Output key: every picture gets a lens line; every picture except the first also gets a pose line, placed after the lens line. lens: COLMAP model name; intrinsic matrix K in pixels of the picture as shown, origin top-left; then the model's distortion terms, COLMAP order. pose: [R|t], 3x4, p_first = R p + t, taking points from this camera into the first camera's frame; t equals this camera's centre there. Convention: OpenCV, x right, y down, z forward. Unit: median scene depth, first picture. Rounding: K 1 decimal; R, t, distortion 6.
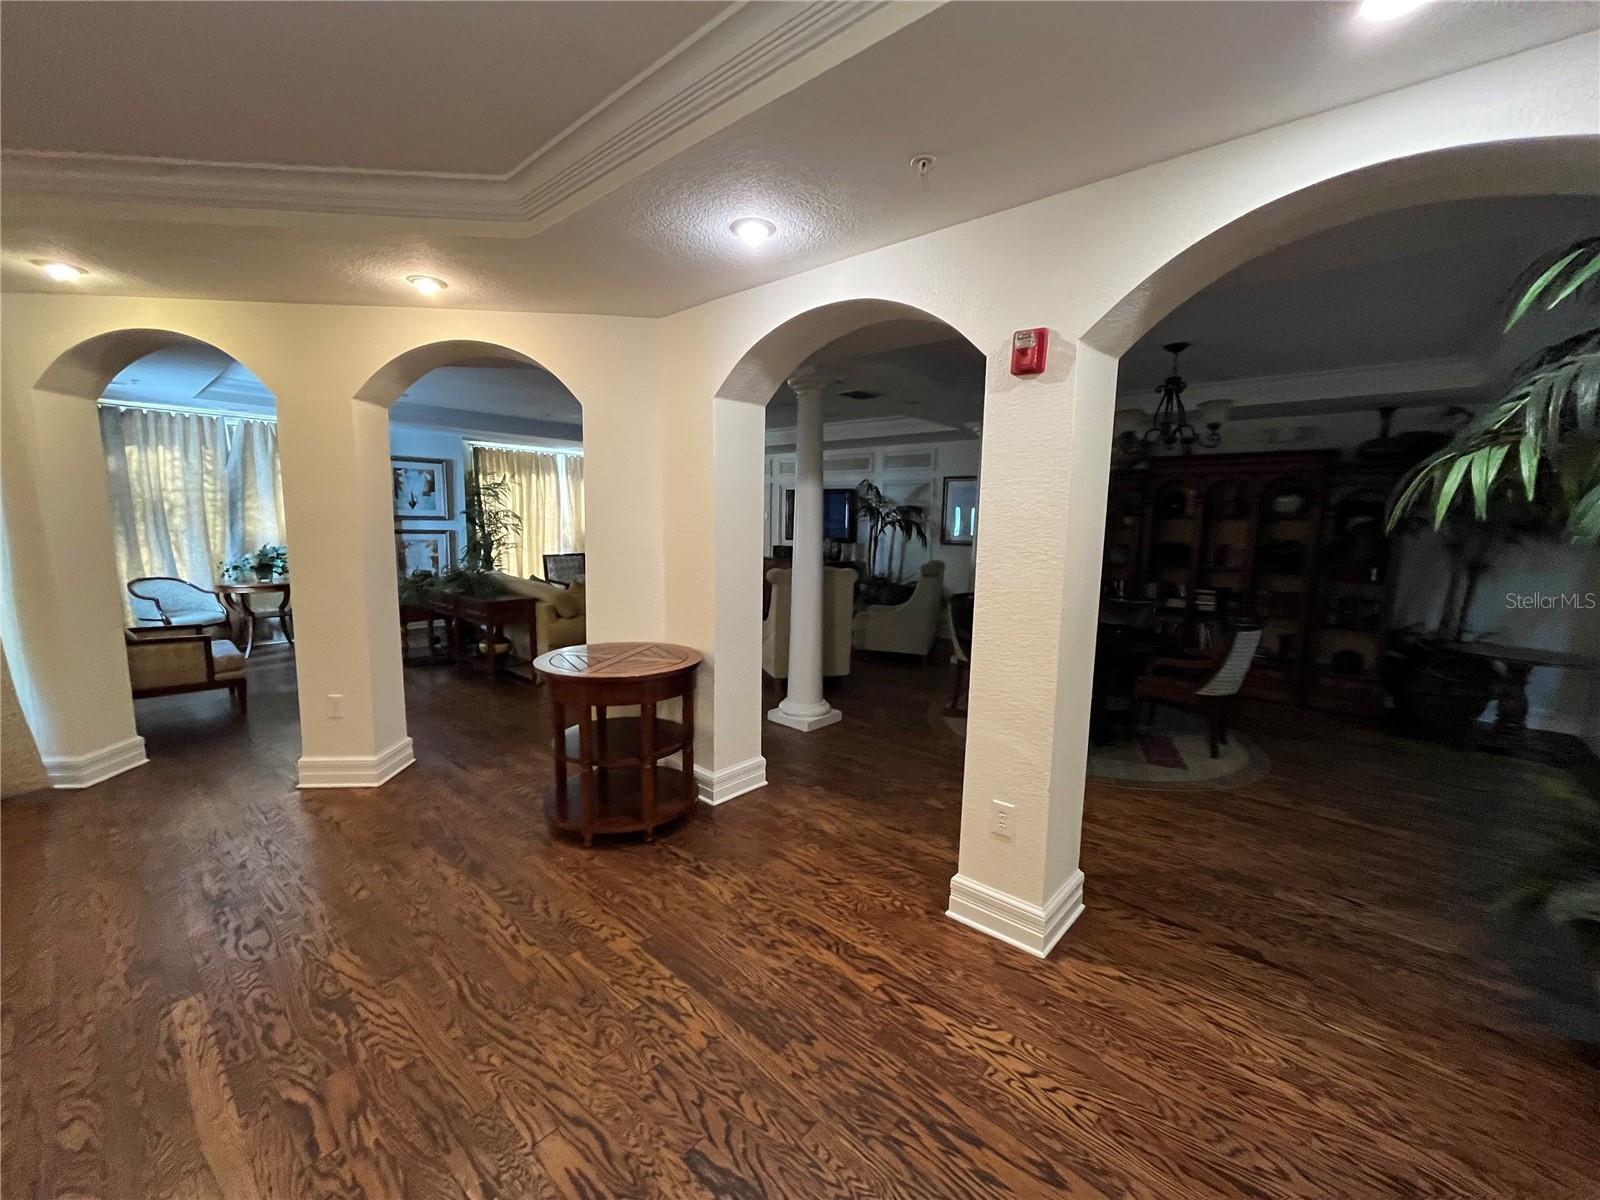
lens RADIAL K [[648.8, 0, 800.0], [0, 648.8, 600.0], [0, 0, 1]] dist [-0.001268, -0.000432]
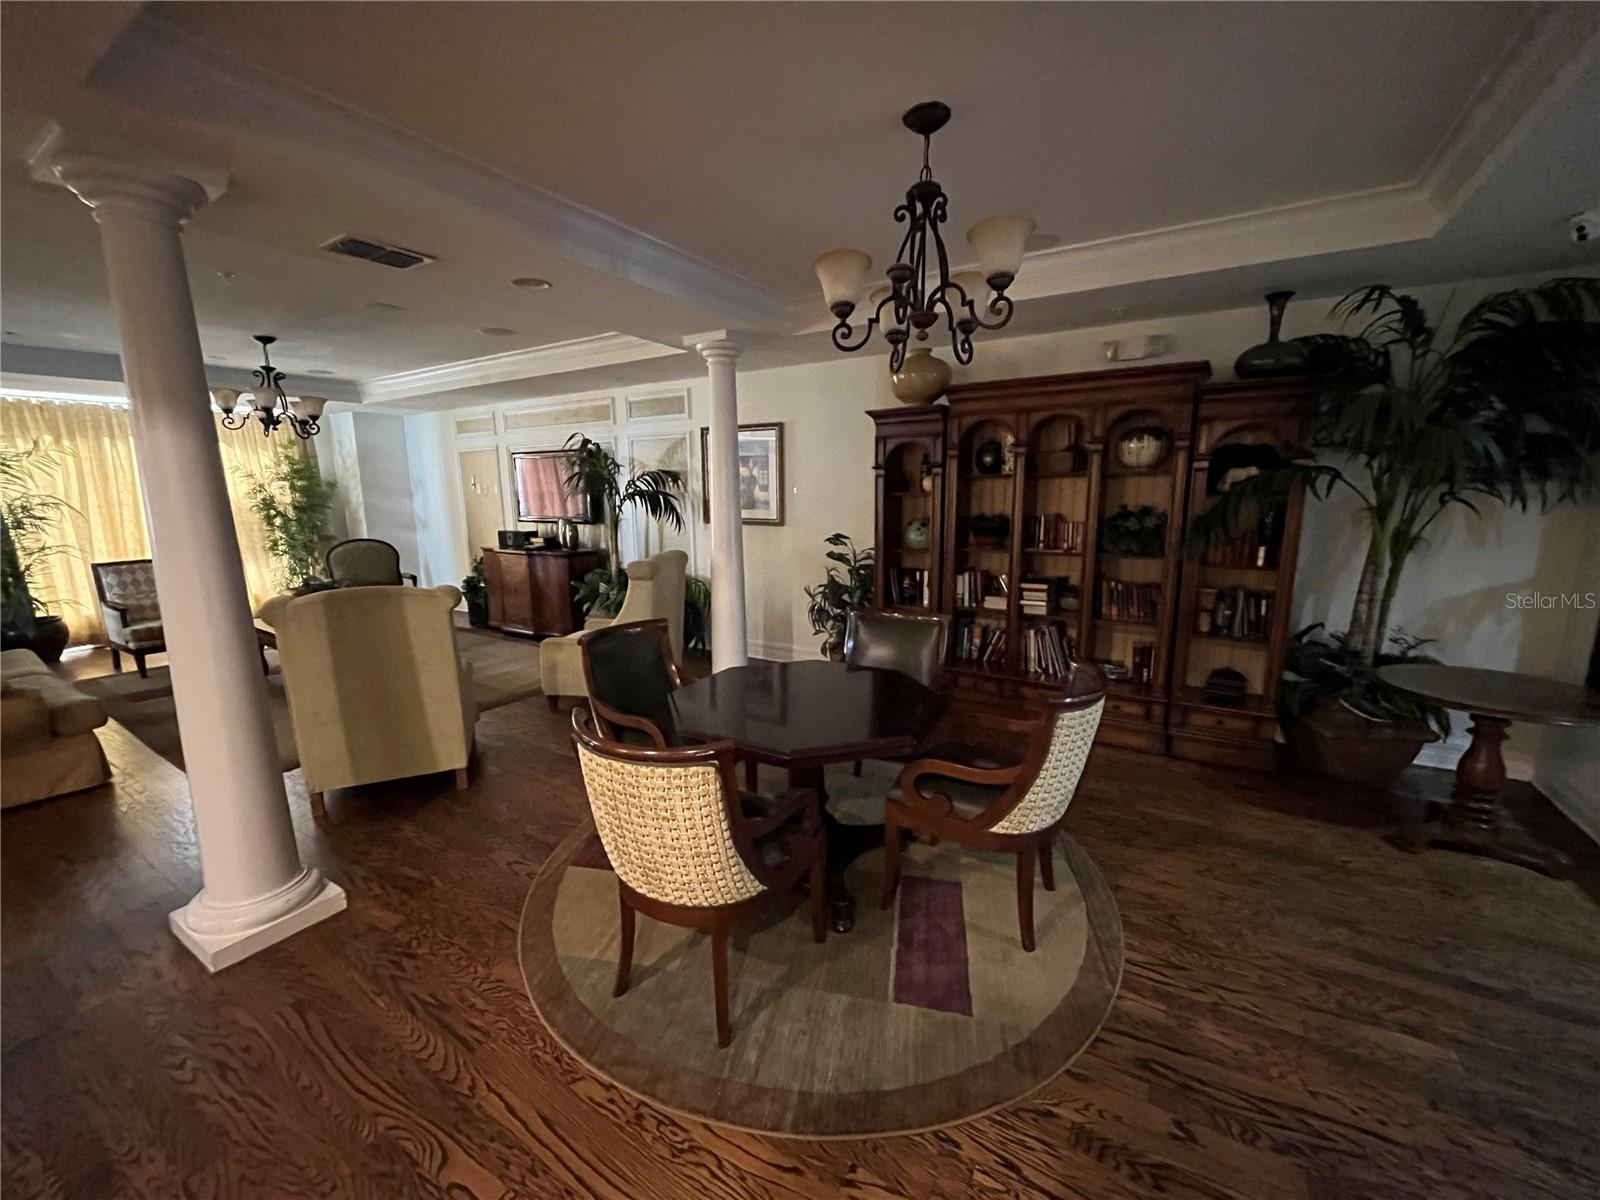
lens RADIAL K [[648.8, 0, 800.0], [0, 648.8, 600.0], [0, 0, 1]] dist [-0.001268, -0.000432]
pose [[0.984590, -0.060660, 0.164021, 0.247296], [0.052326, 0.997133, 0.054665, -0.043331], [-0.166866, -0.045240, 0.984941, 0.337344]]
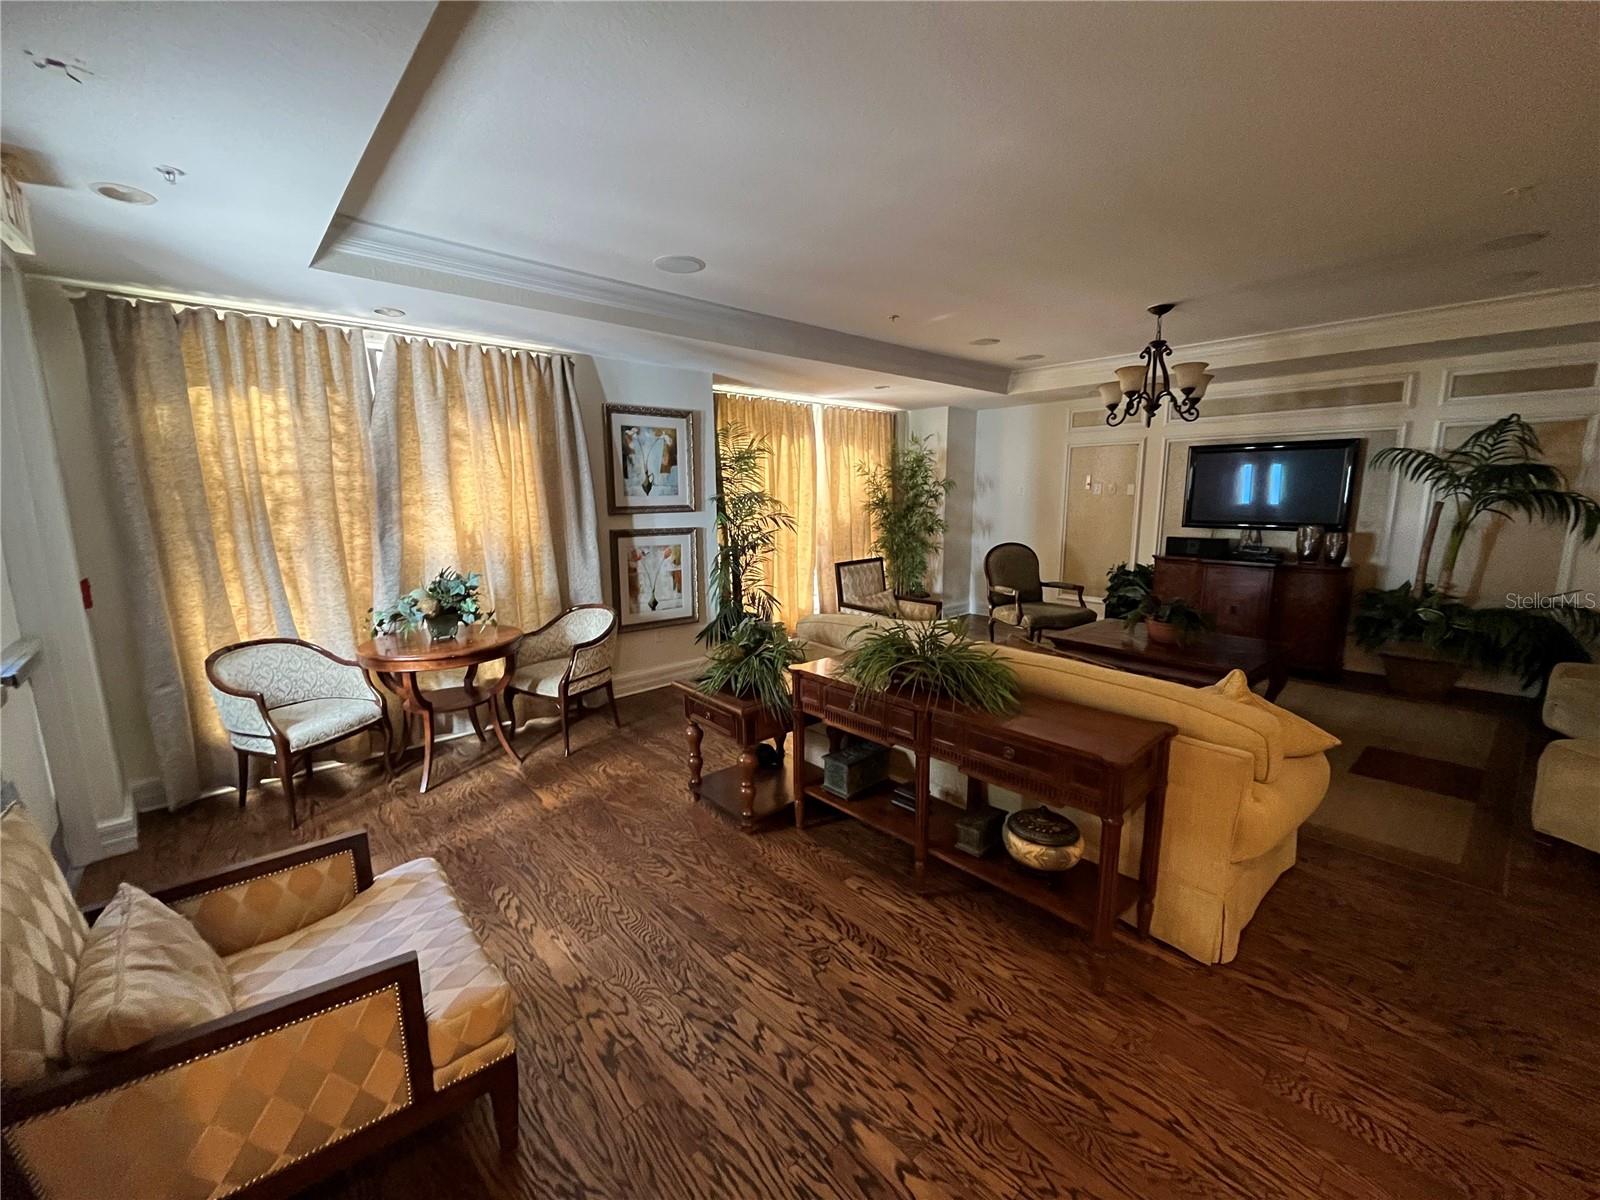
lens RADIAL K [[648.8, 0, 800.0], [0, 648.8, 600.0], [0, 0, 1]] dist [-0.001268, -0.000432]
pose [[0.994955, -0.010564, -0.099760, -0.494488], [0.014661, 0.999075, 0.040430, -0.081003], [0.099240, -0.041688, 0.994190, 0.512612]]
